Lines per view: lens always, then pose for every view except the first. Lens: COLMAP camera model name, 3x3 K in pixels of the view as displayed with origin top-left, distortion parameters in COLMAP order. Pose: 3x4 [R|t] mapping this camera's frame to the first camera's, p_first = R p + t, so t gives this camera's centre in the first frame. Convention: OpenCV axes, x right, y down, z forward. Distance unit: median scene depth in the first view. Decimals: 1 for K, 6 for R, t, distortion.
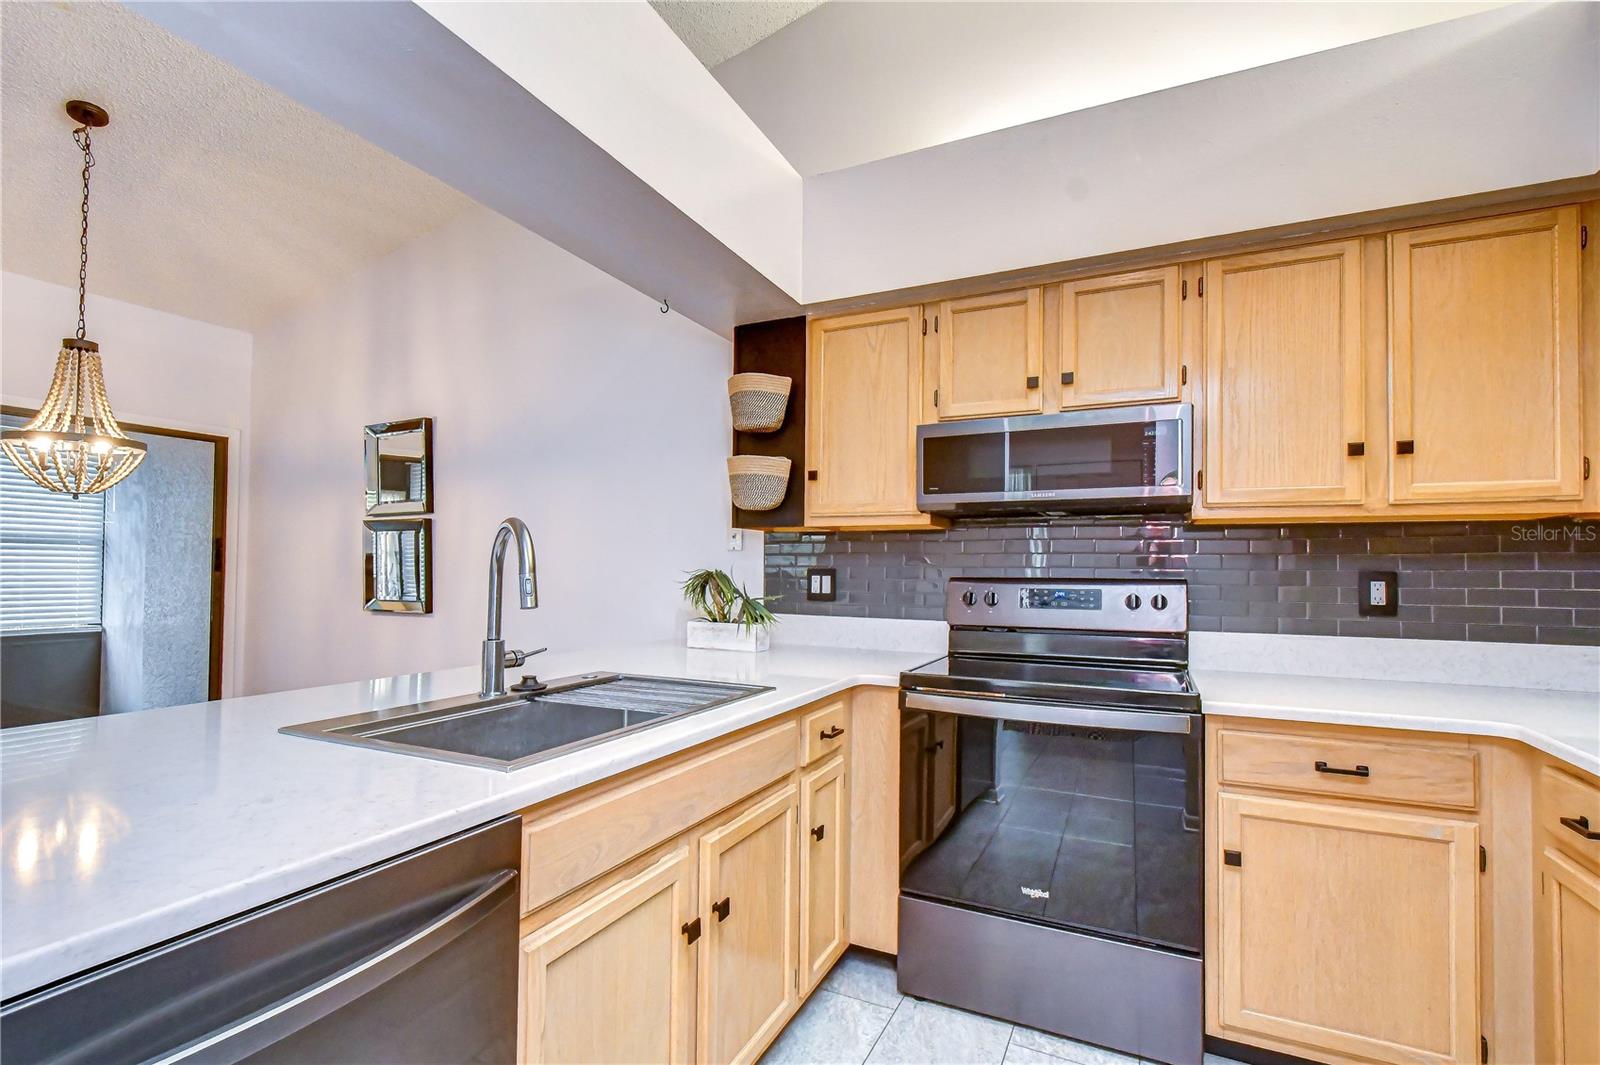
lens RADIAL K [[738.2, 0, 784.5], [0, 738.2, 549.6], [0, 0, 1]] dist [-0.000739, -0.002833]
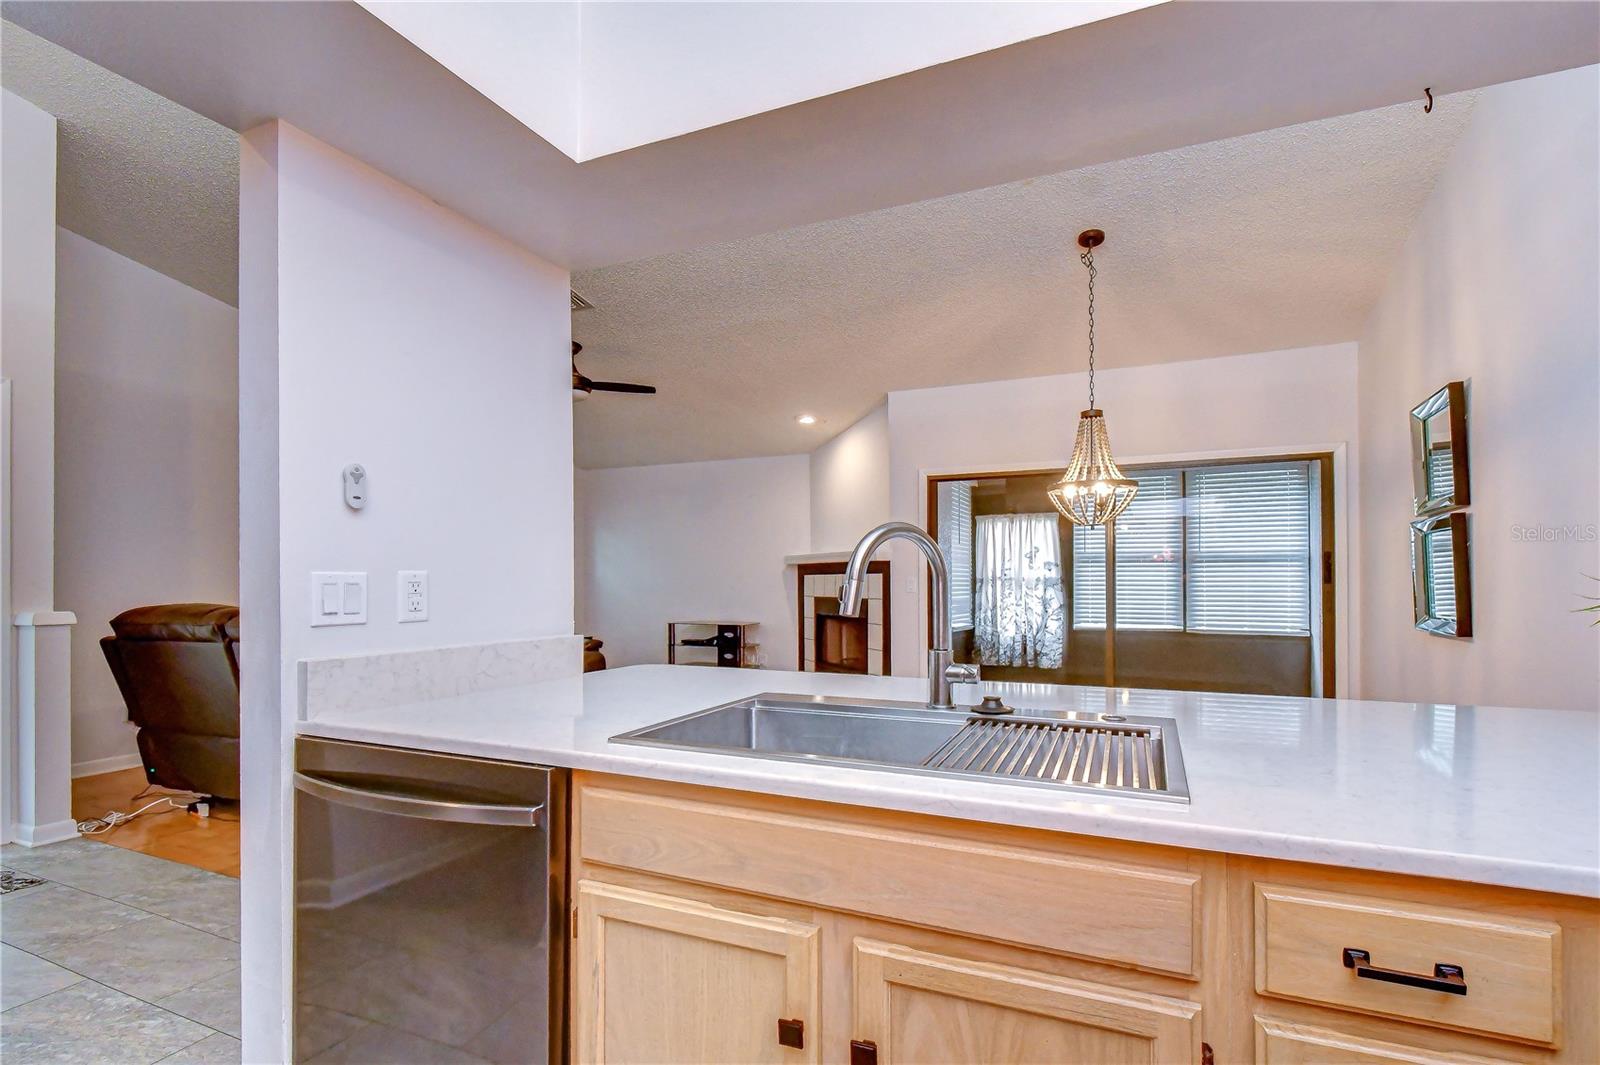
lens RADIAL K [[702.4, 0, 854.7], [0, 702.4, 586.8], [0, 0, 1]] dist [0.010817, -0.000563]
pose [[0.094398, 0.000924, -0.995534, 0.364530], [0.029632, 0.999554, 0.003737, 0.024414], [0.995093, -0.029852, 0.094329, 0.584483]]
